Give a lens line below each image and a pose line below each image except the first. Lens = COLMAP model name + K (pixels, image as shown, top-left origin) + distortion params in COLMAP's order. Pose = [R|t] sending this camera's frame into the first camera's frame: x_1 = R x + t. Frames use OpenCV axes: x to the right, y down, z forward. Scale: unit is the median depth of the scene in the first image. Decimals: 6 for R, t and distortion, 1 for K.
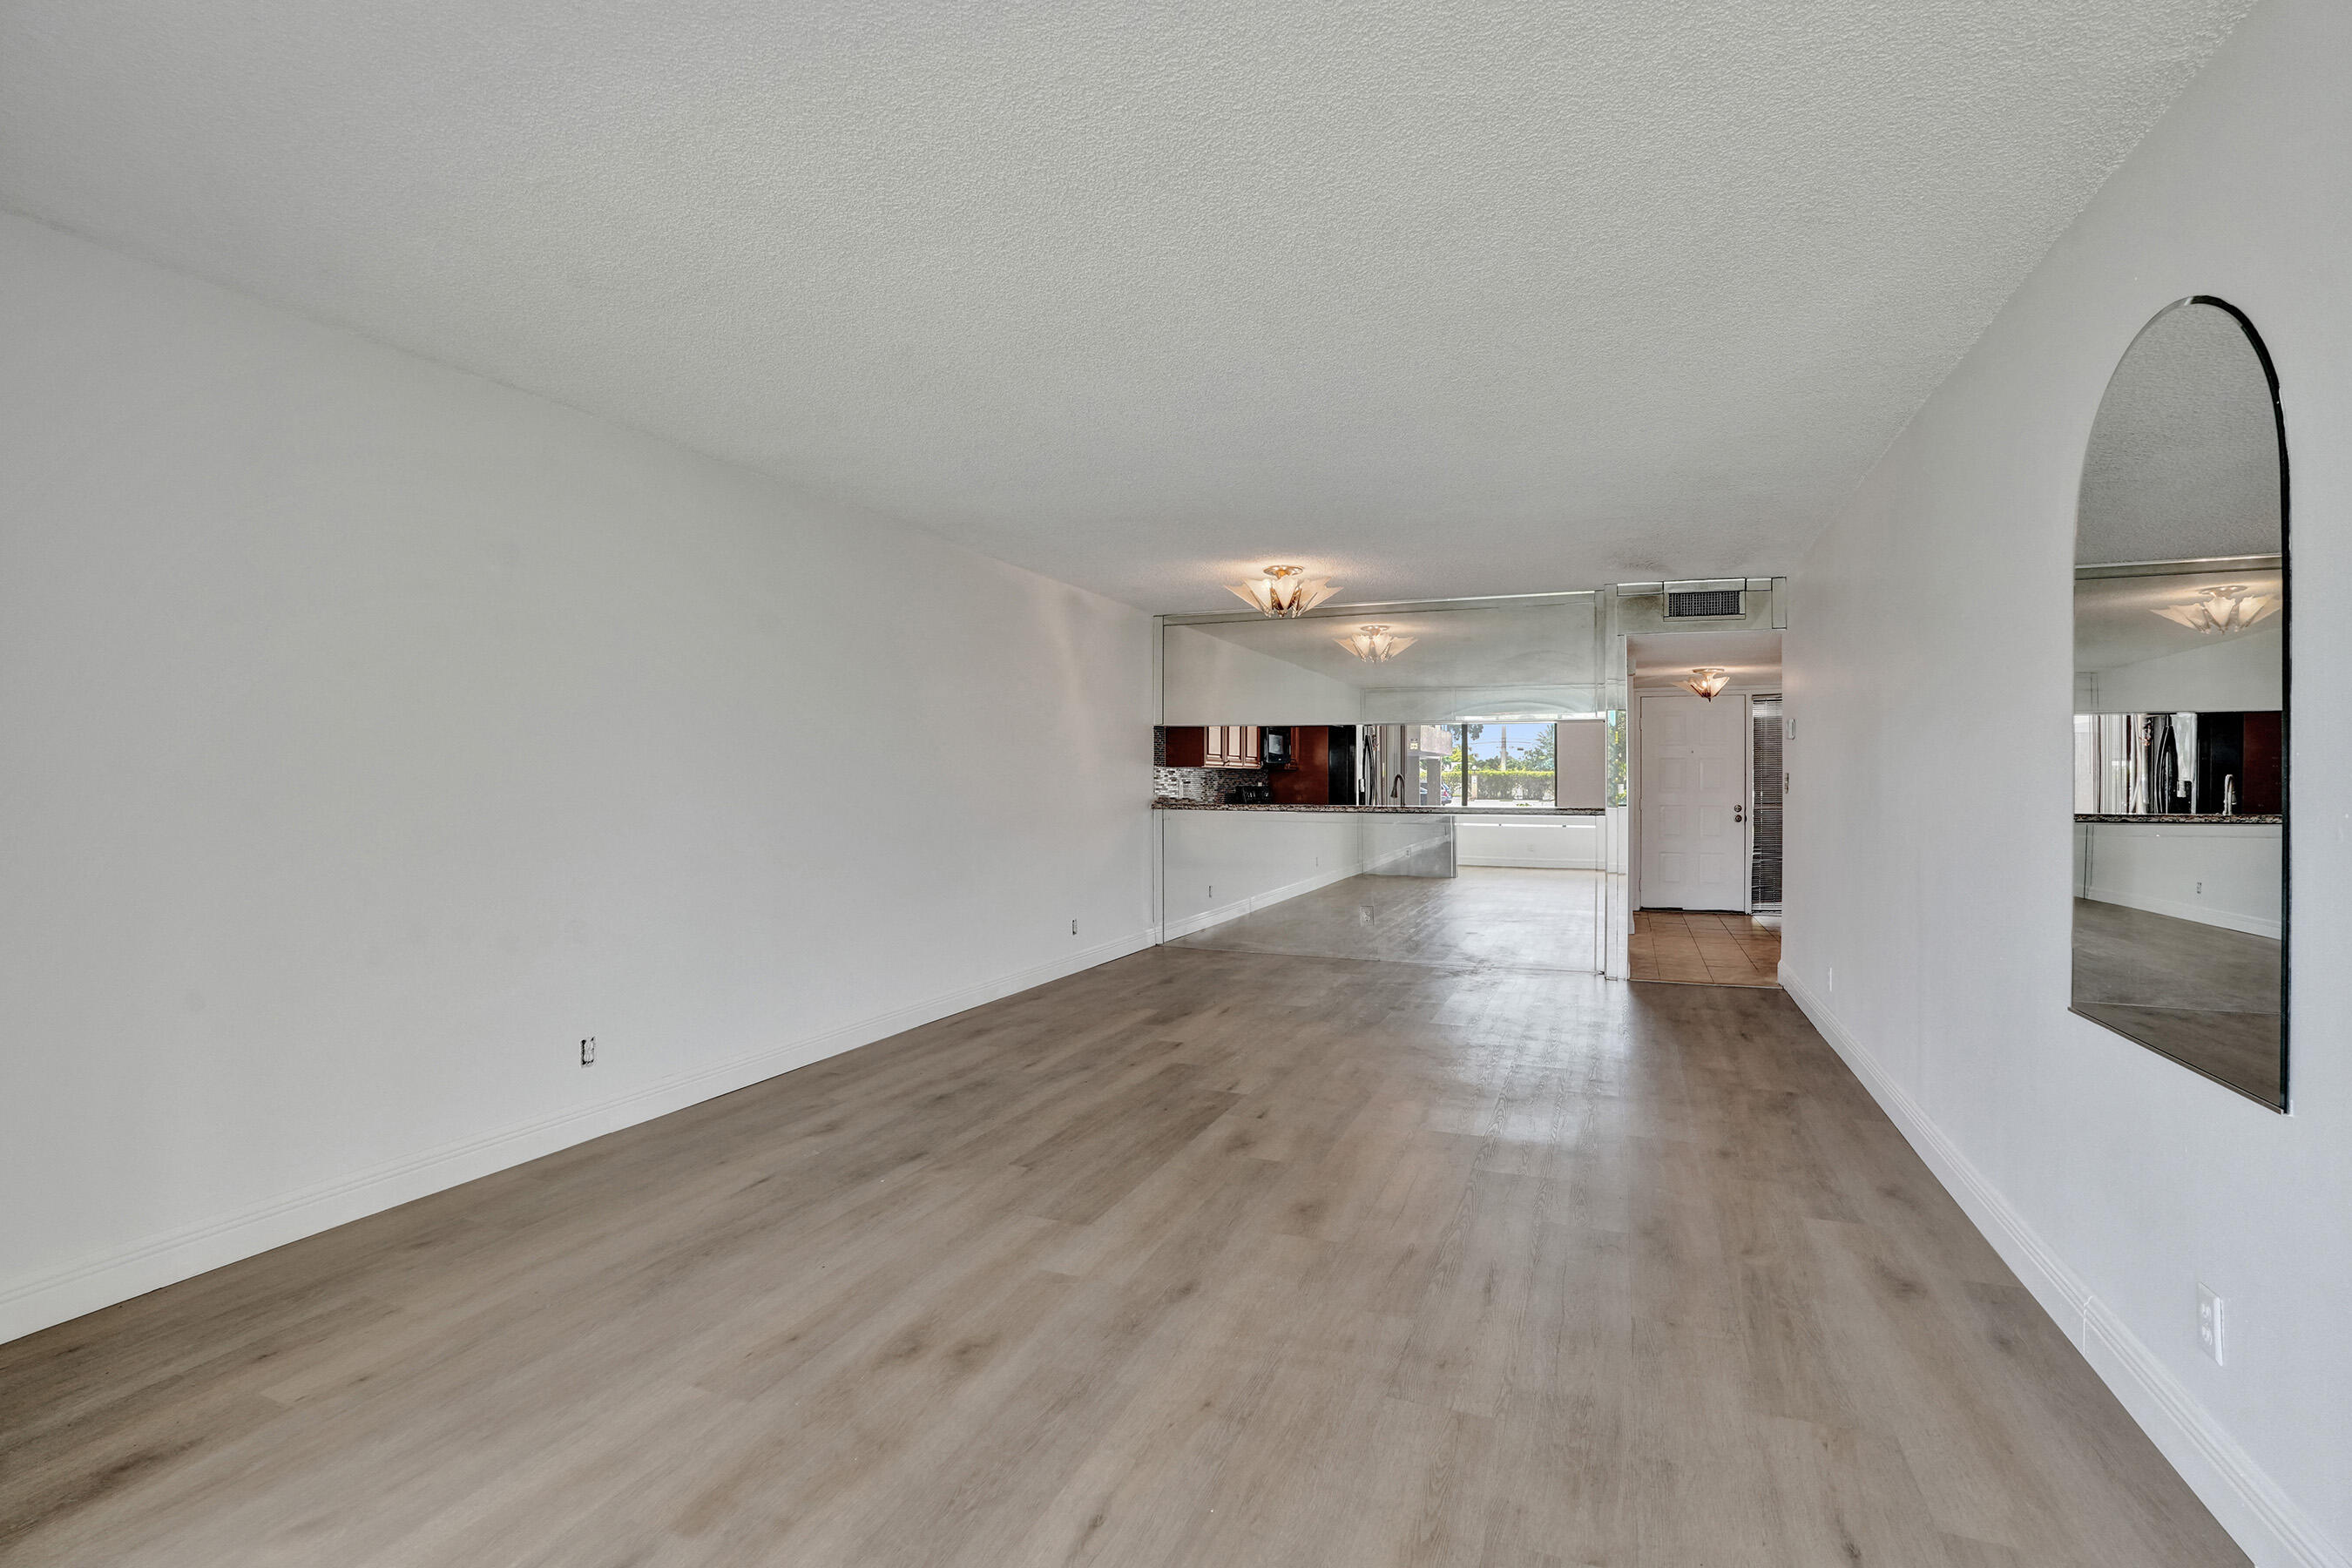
lens RADIAL K [[1100.7, 0, 1174.5], [0, 1100.7, 775.0], [0, 0, 1]] dist [-0.069661, 0.029513]
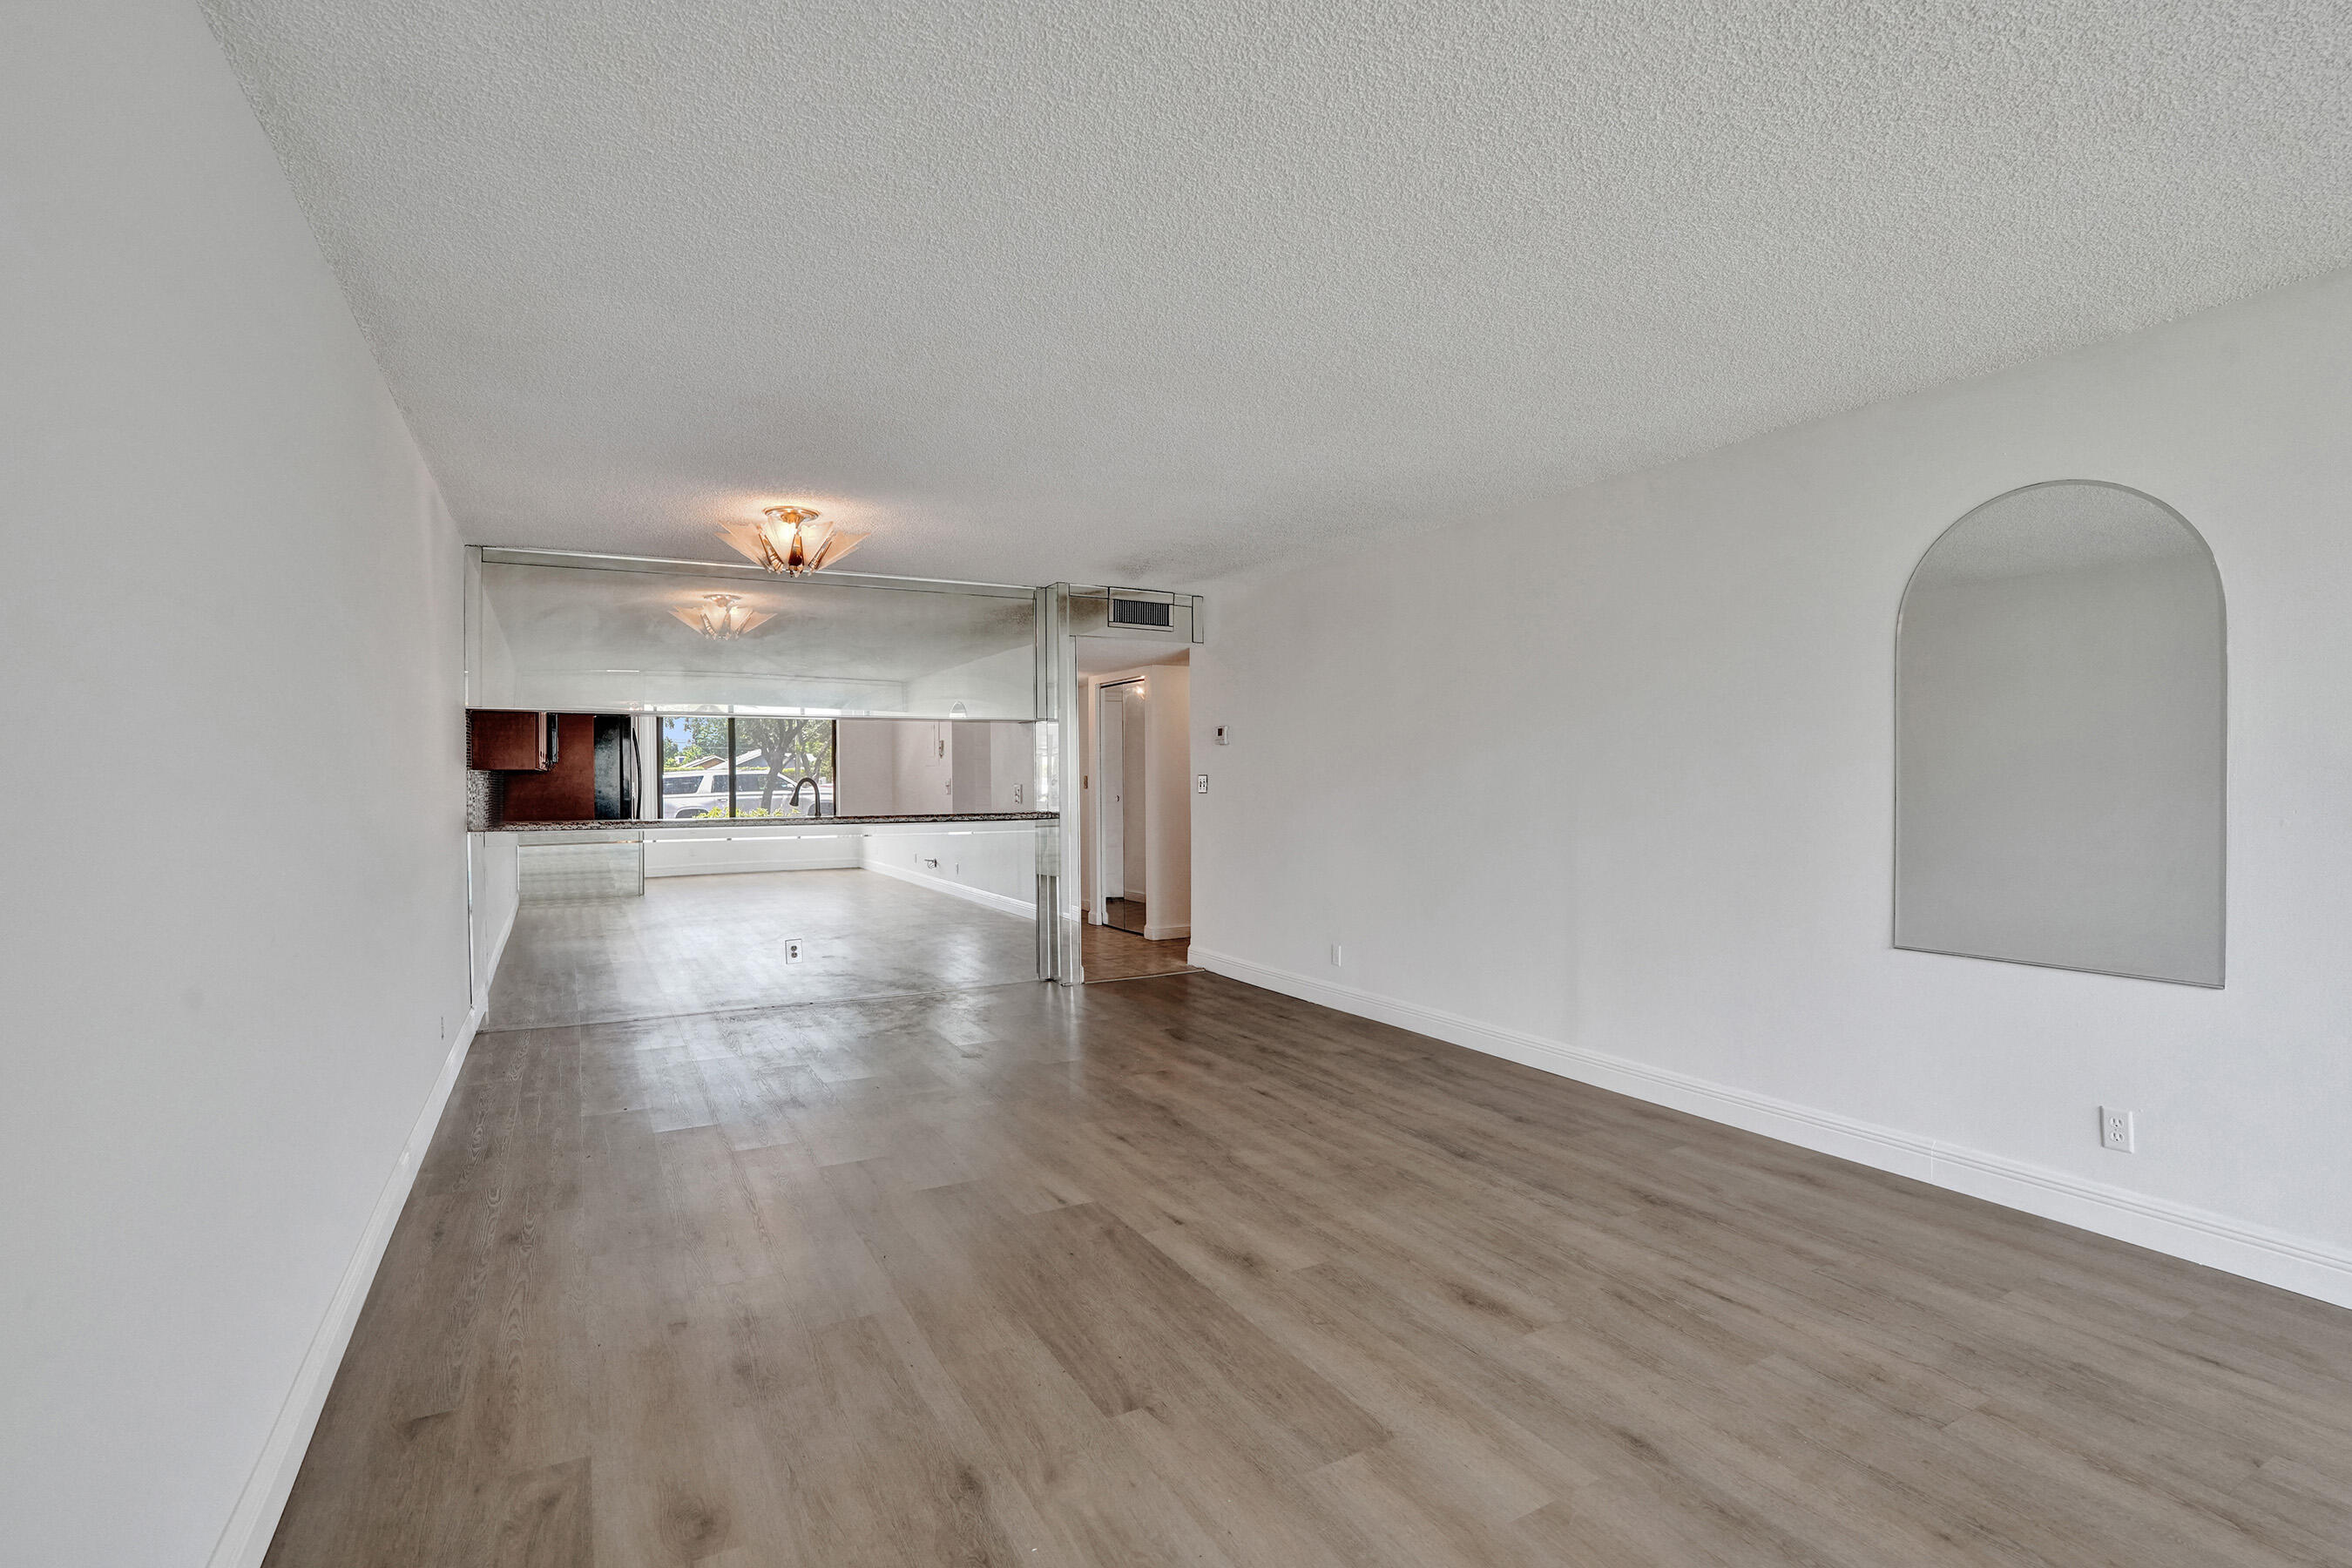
lens RADIAL K [[1100.7, 0, 1174.5], [0, 1100.7, 775.0], [0, 0, 1]] dist [-0.069661, 0.029513]
pose [[0.616271, -0.004001, 0.787524, -0.619352], [-0.002061, 0.999975, 0.006692, -0.019055], [-0.787531, -0.005747, 0.616248, 0.589921]]
